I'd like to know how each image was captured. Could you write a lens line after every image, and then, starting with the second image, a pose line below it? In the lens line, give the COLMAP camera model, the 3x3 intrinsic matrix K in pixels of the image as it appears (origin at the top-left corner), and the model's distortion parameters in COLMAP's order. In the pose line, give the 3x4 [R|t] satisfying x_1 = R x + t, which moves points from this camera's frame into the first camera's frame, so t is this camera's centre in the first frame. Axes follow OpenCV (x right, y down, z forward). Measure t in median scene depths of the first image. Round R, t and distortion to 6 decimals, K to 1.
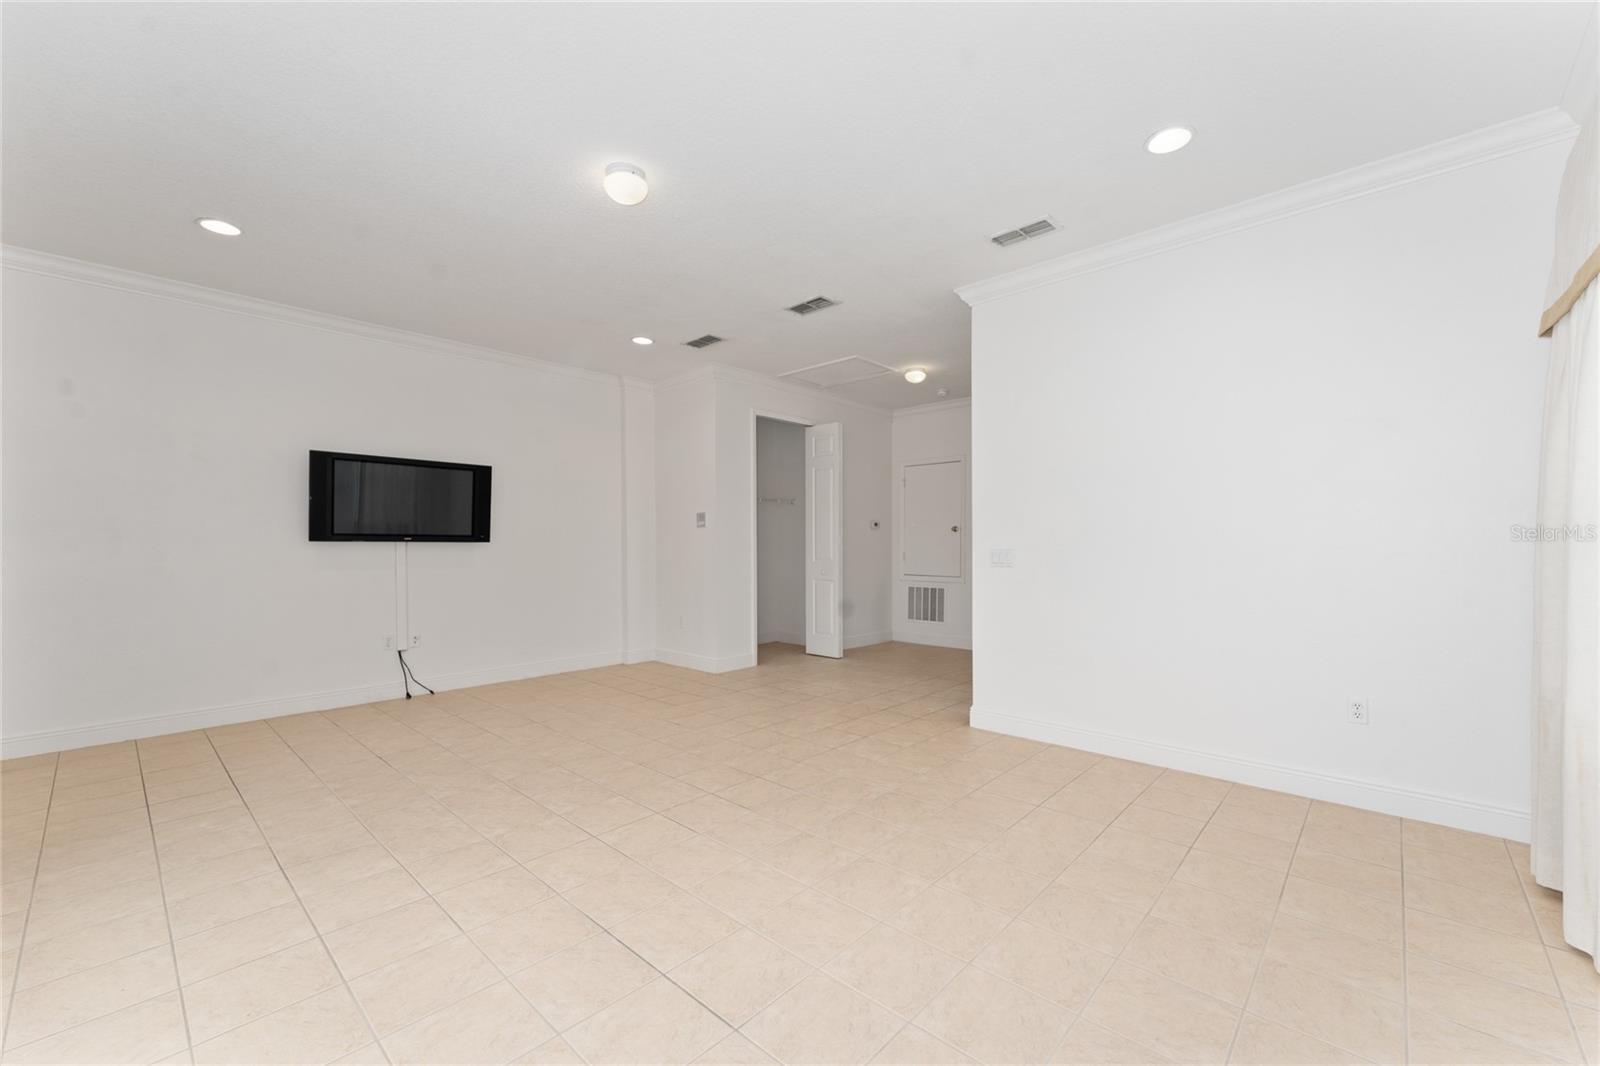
lens RADIAL K [[640.9, 0, 801.3], [0, 640.9, 534.7], [0, 0, 1]] dist [0.002453, 0.000409]
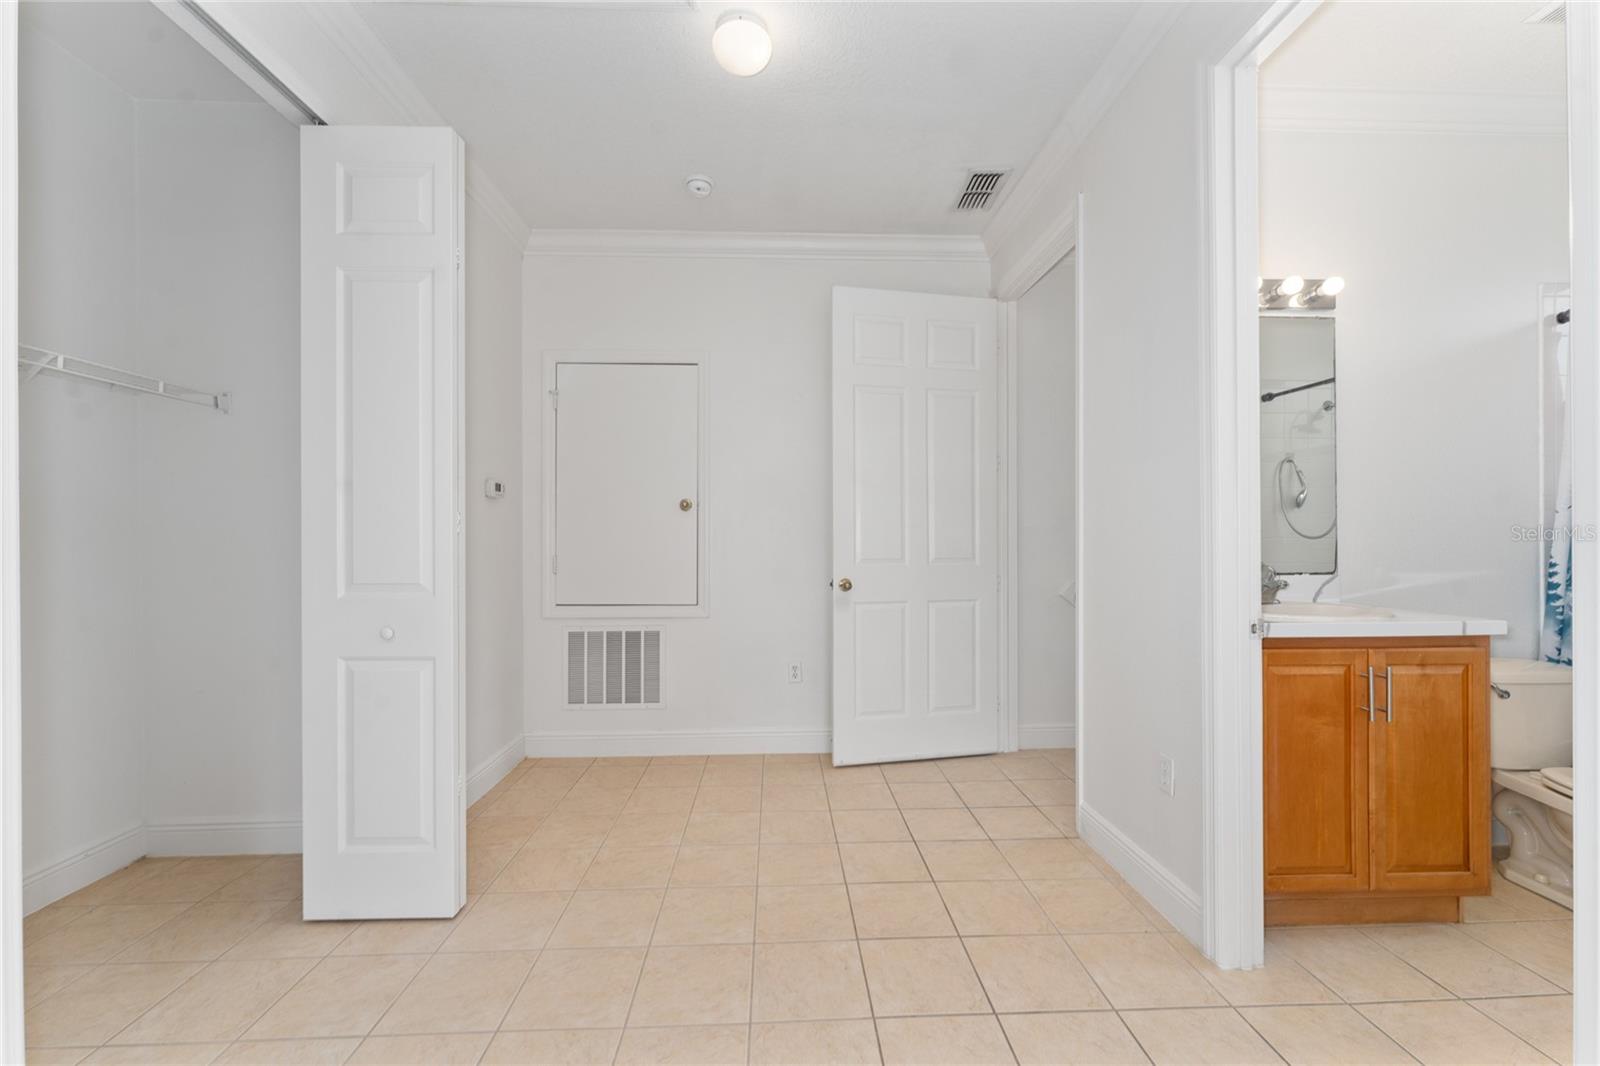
lens RADIAL K [[640.9, 0, 801.7], [0, 640.9, 533.9], [0, 0, 1]] dist [0.002453, 0.000409]
pose [[0.707009, 0.000096, 0.707205, -0.034781], [-0.002642, 0.999993, 0.002506, 0.011357], [-0.707200, -0.003640, 0.707004, 0.584887]]
